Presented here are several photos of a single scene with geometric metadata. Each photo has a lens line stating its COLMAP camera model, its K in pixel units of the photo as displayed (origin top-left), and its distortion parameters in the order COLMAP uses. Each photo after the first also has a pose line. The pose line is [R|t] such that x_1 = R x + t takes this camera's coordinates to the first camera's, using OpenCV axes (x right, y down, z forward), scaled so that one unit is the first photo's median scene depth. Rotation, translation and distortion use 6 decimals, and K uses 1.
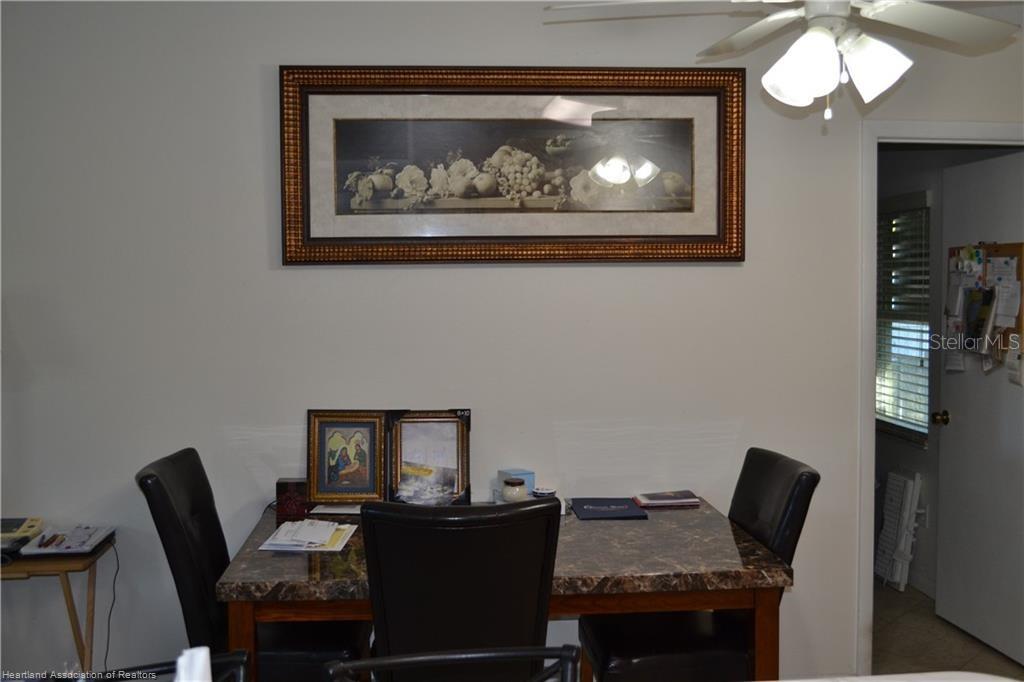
lens RADIAL K [[1077.8, 0, 512.0], [0, 1077.8, 341.0], [0, 0, 1]] dist [-0.109686, -0.000829]
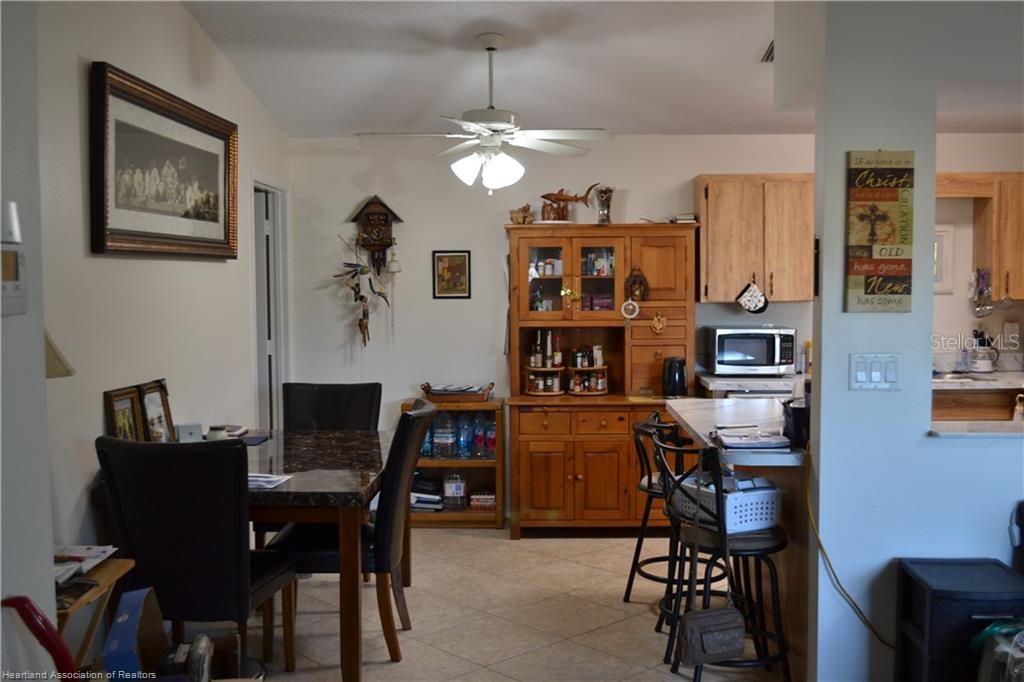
lens RADIAL K [[1077.8, 0, 512.0], [0, 1077.8, 341.0], [0, 0, 1]] dist [-0.109686, -0.000829]
pose [[0.101604, -0.053564, 0.993382, -1.185547], [0.065455, 0.996746, 0.047051, -0.008093], [-0.992669, 0.060242, 0.104780, 0.497517]]
